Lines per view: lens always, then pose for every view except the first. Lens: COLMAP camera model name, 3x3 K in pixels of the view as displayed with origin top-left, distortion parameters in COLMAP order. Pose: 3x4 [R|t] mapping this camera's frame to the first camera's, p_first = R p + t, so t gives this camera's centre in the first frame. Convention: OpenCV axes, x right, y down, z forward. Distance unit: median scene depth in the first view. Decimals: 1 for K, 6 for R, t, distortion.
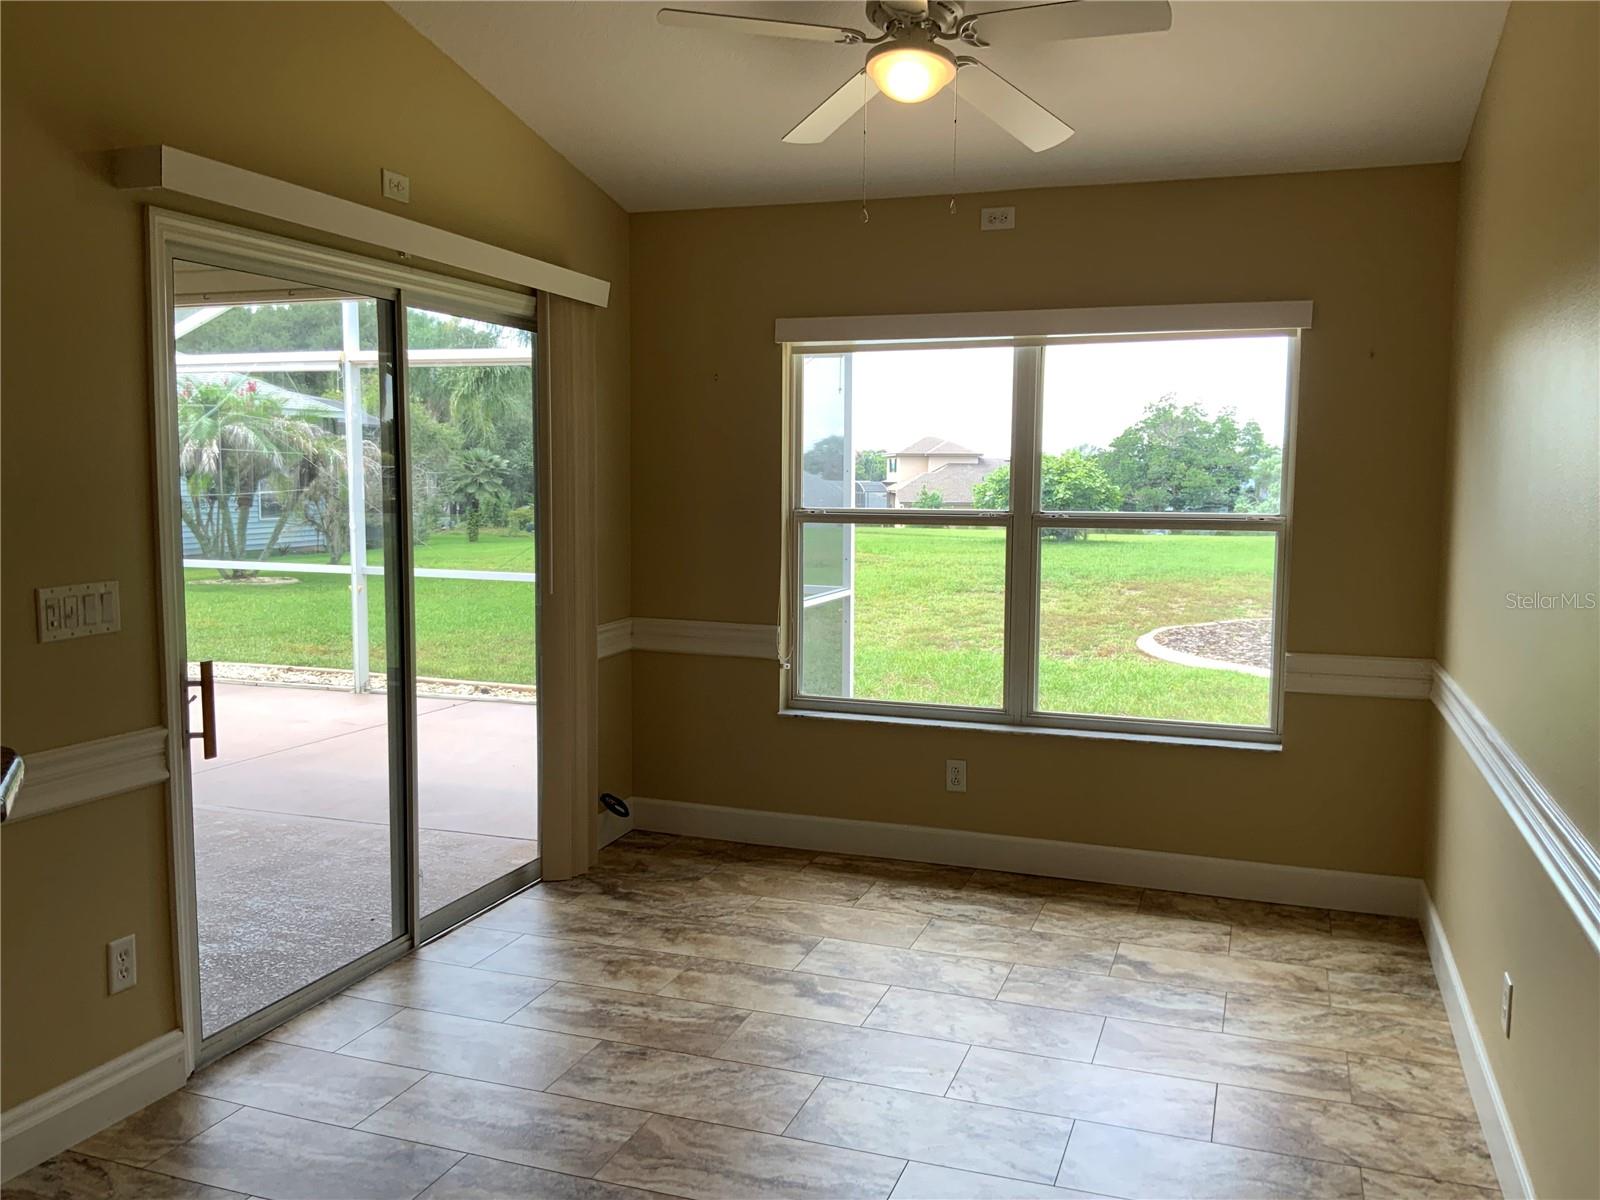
lens RADIAL K [[1321.3, 0, 796.0], [0, 1321.3, 616.1], [0, 0, 1]] dist [0.074033, -0.151574]
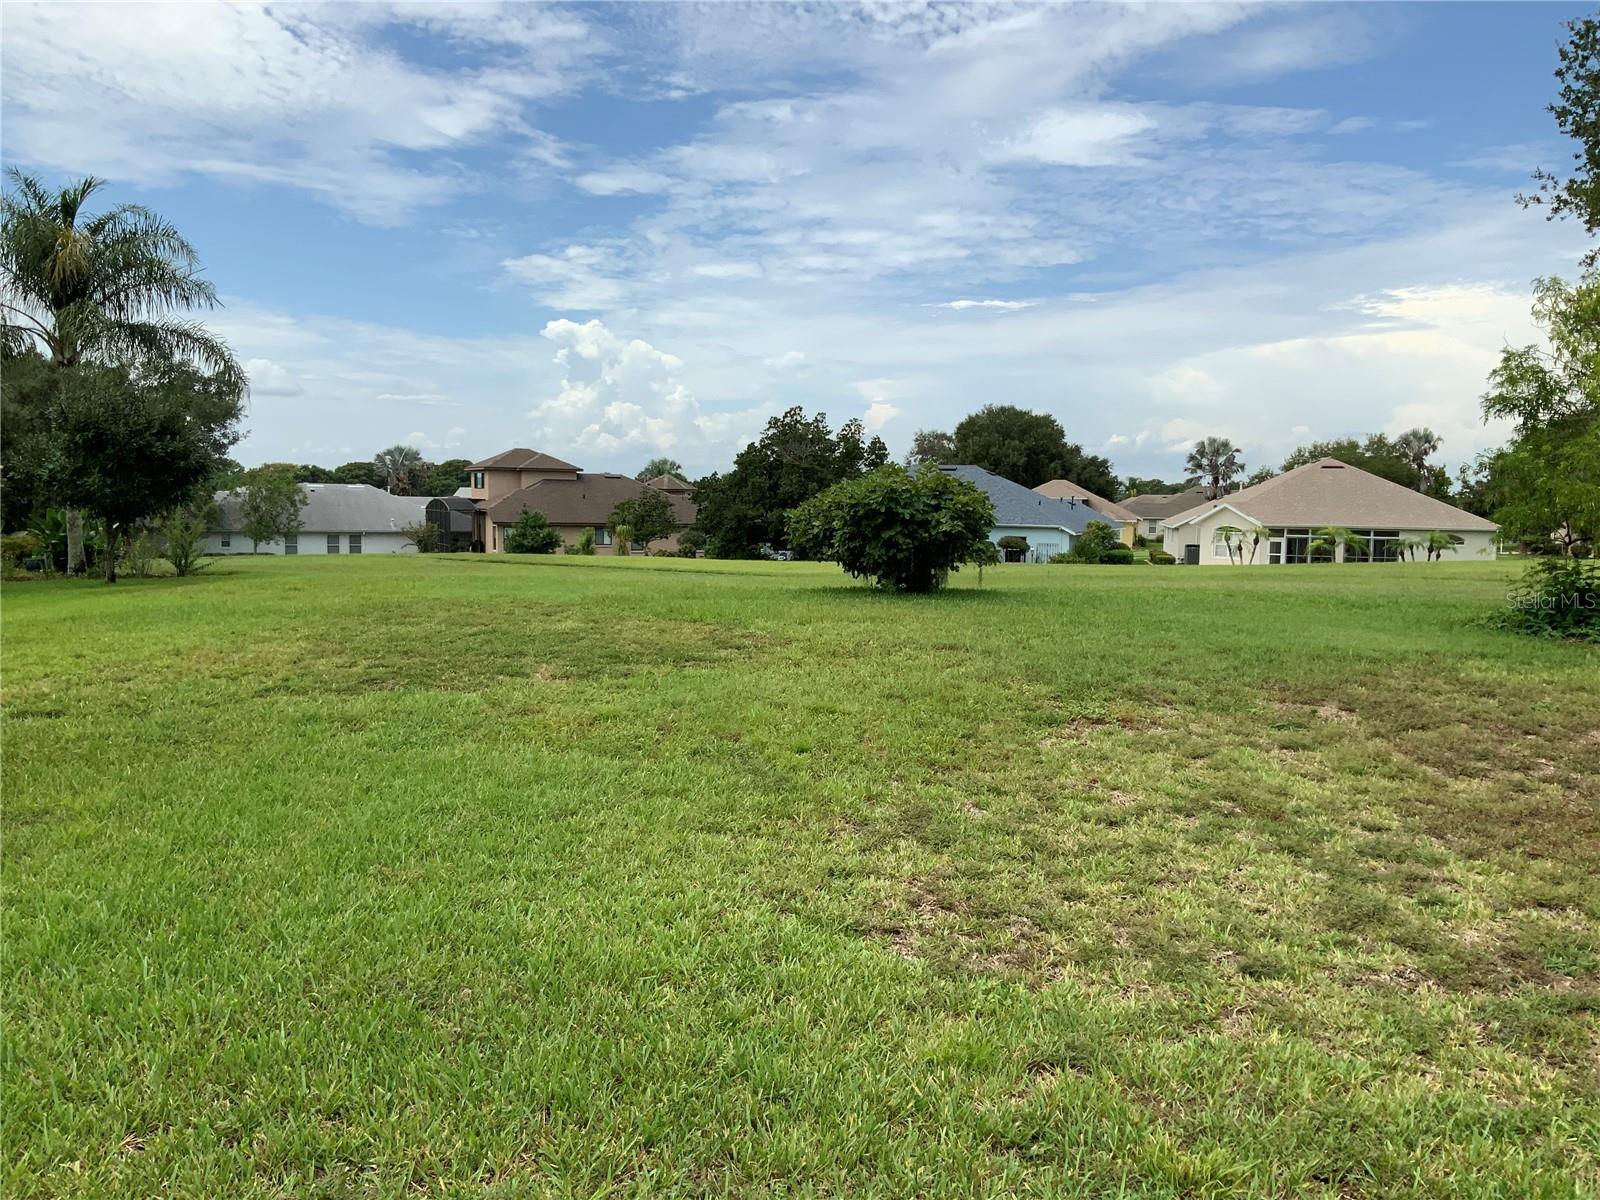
lens RADIAL K [[1321.3, 0, 766.7], [0, 1321.3, 586.2], [0, 0, 1]] dist [0.074033, -0.151574]
pose [[0.947986, -0.013473, 0.318028, -0.143130], [0.024449, 0.999234, -0.030549, -0.061020], [-0.317373, 0.036735, 0.947589, 0.547940]]
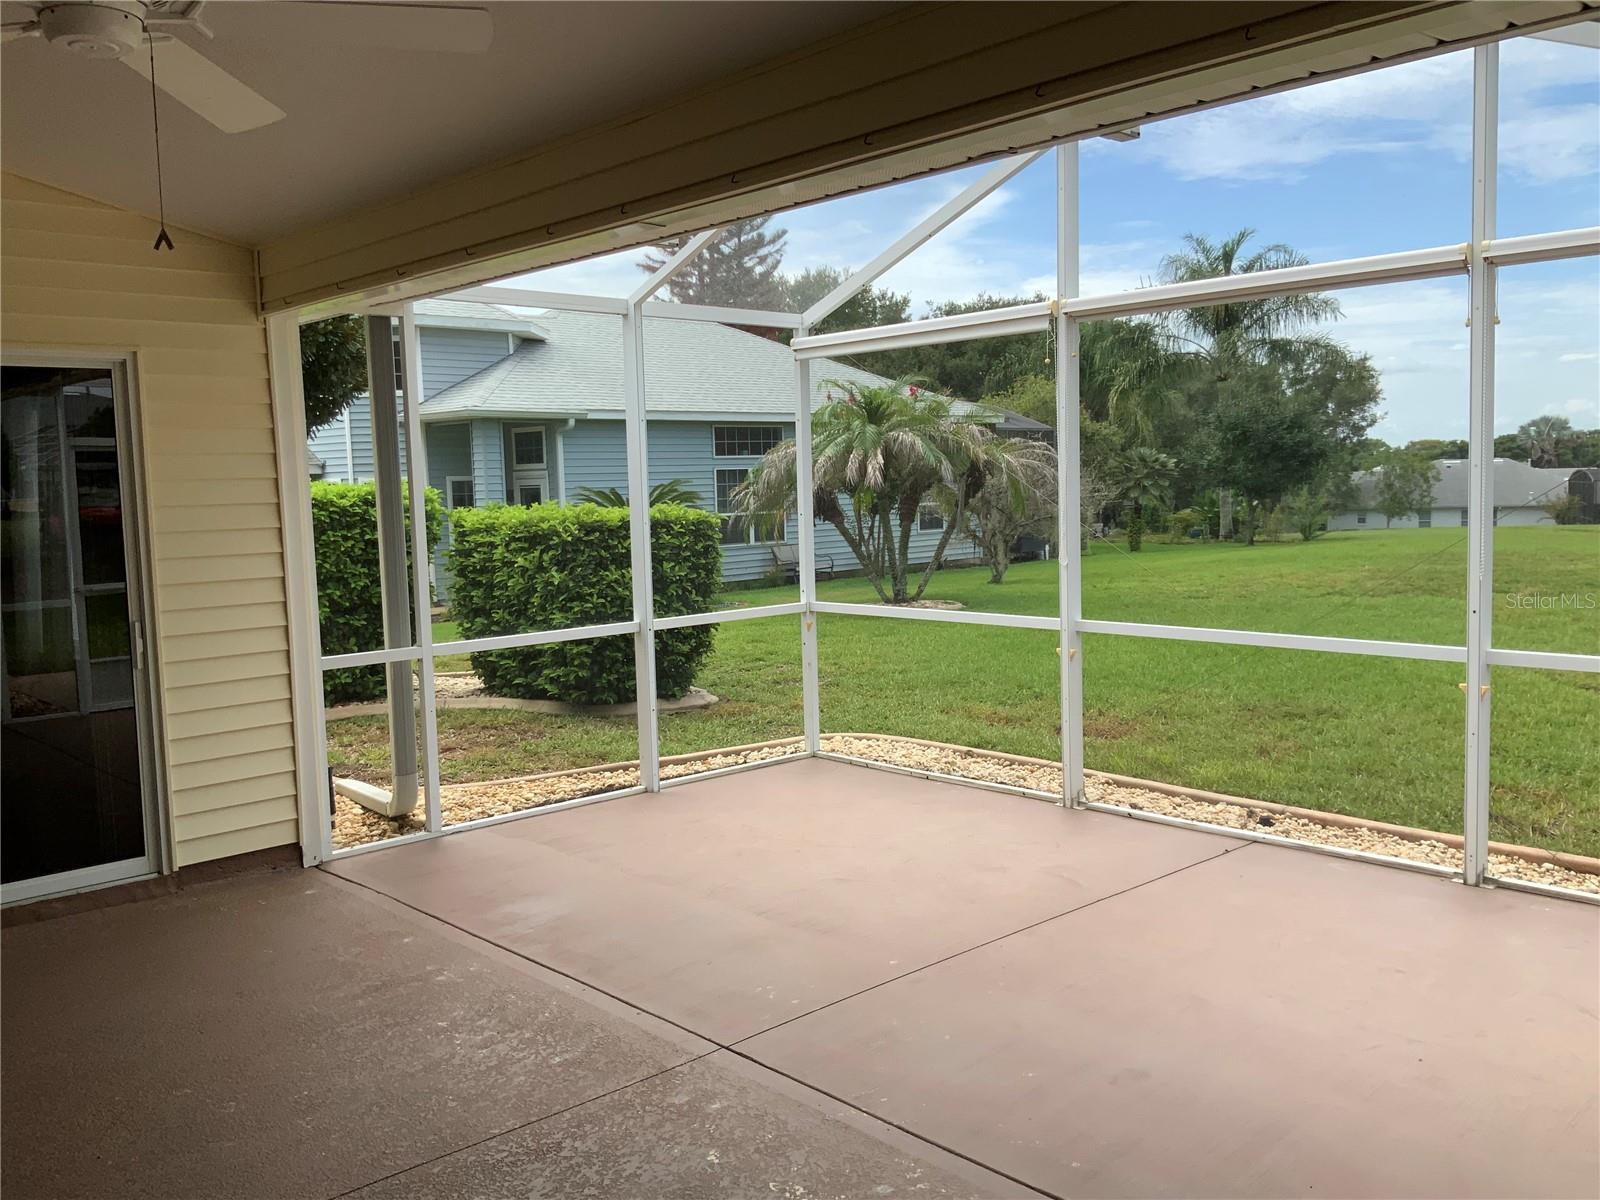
lens RADIAL K [[1321.3, 0, 799.3], [0, 1321.3, 626.4], [0, 0, 1]] dist [0.074033, -0.151574]
pose [[0.892735, 0.018128, -0.450217, -0.076727], [-0.015217, 0.999833, 0.010084, -0.020179], [0.450325, -0.002151, 0.892862, 0.172305]]
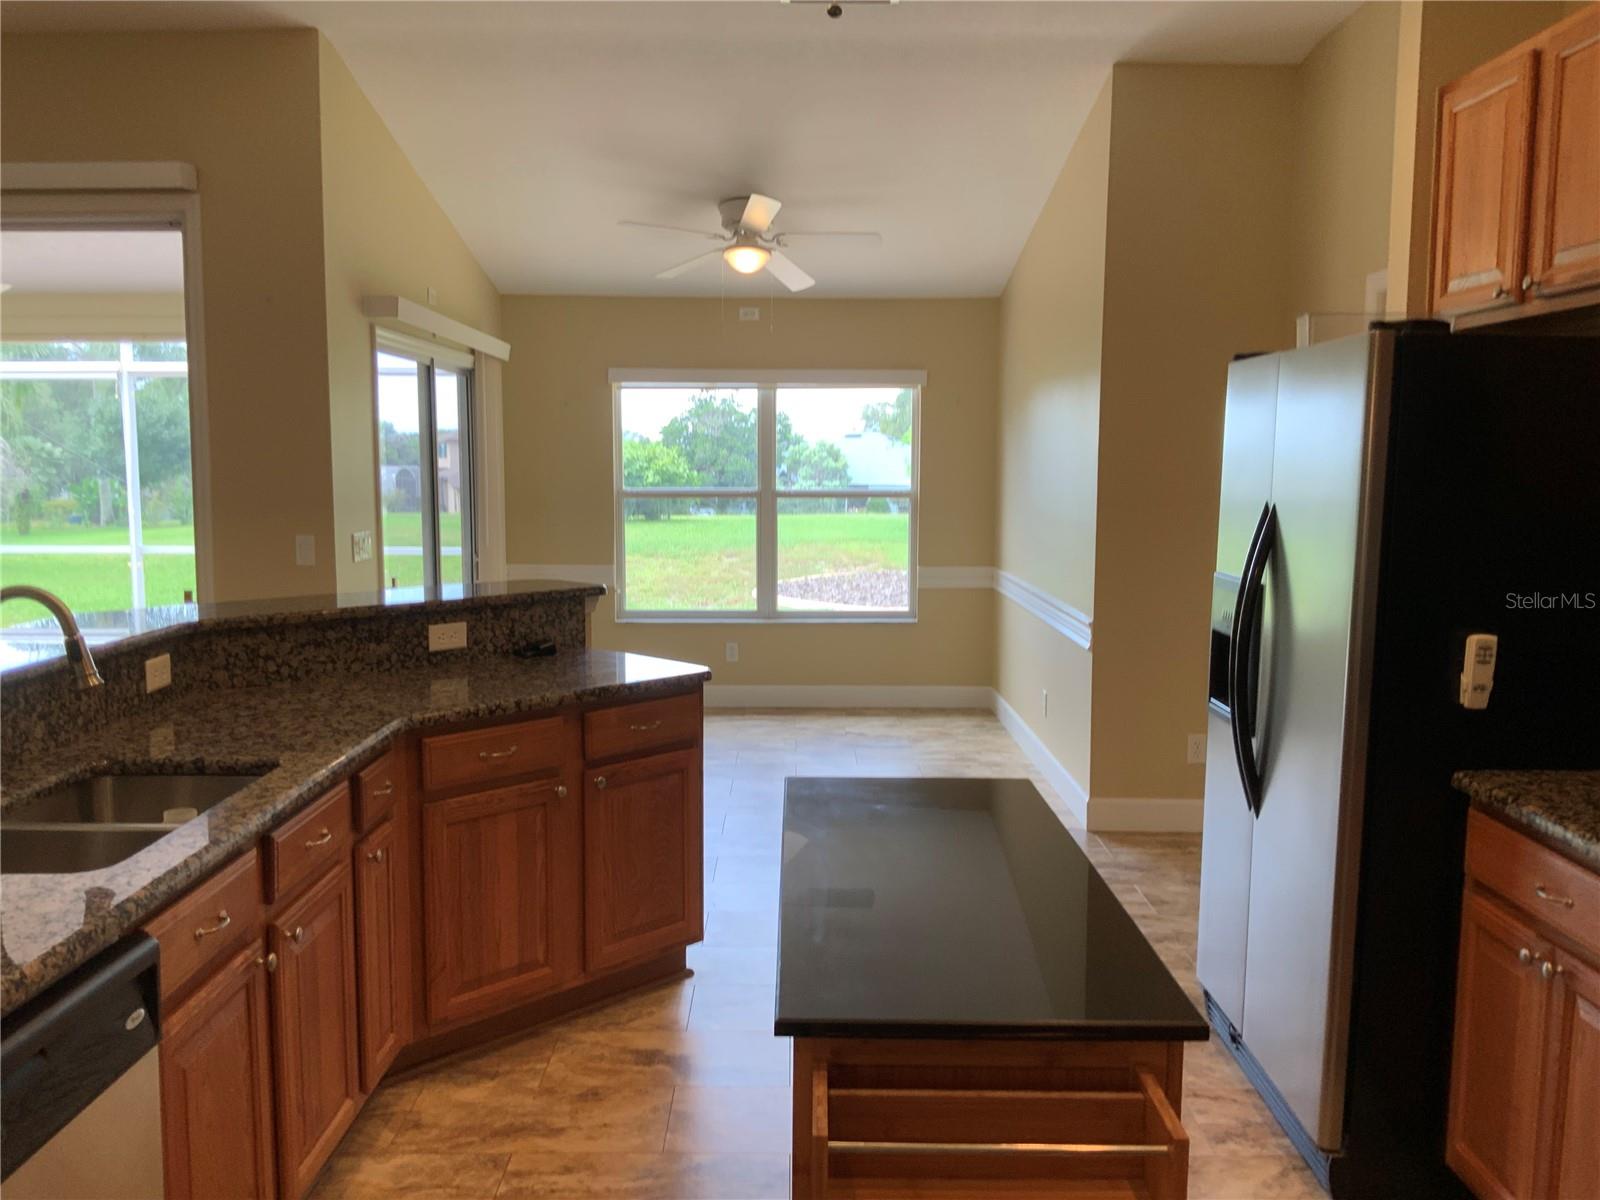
lens RADIAL K [[1321.3, 0, 792.8], [0, 1321.3, 607.1], [0, 0, 1]] dist [0.074033, -0.151574]
pose [[0.941372, -0.042775, 0.334647, -0.094427], [0.041342, 0.999080, 0.011410, 0.013508], [-0.334827, 0.003094, 0.942275, -0.149841]]
